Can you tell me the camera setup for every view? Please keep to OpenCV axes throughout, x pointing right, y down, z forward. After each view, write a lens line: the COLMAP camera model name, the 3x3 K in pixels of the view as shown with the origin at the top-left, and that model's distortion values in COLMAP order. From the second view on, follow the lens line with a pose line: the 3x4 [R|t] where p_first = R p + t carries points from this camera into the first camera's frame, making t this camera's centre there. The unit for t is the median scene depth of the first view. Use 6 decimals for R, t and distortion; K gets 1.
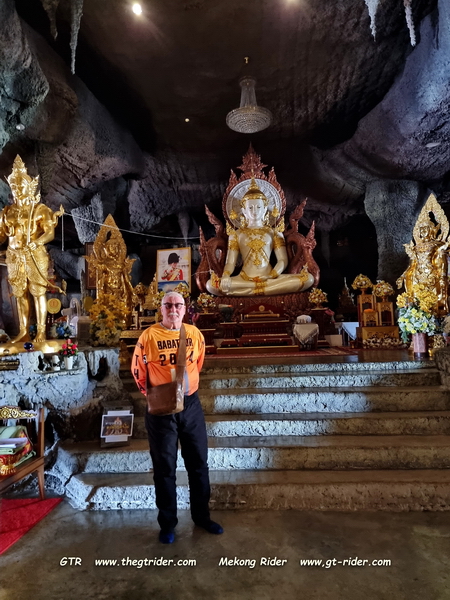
lens RADIAL K [[422.5, 0, 226.8], [0, 422.5, 298.0], [0, 0, 1]] dist [0.056606, -0.005266]
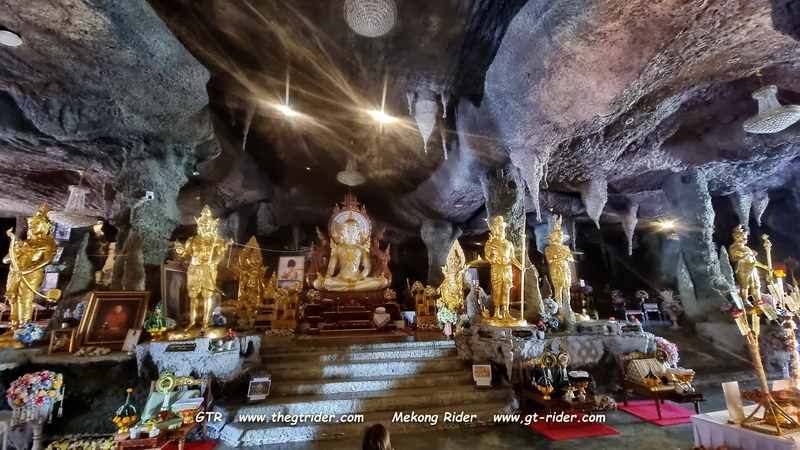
lens RADIAL K [[323.2, 0, 401.5], [0, 323.2, 228.4], [0, 0, 1]] dist [0.001553, -0.000131]
pose [[0.967426, 0.077831, 0.240891, -0.053329], [-0.036587, 0.984562, -0.171172, -0.050218], [-0.250495, 0.156782, 0.955338, -0.191380]]
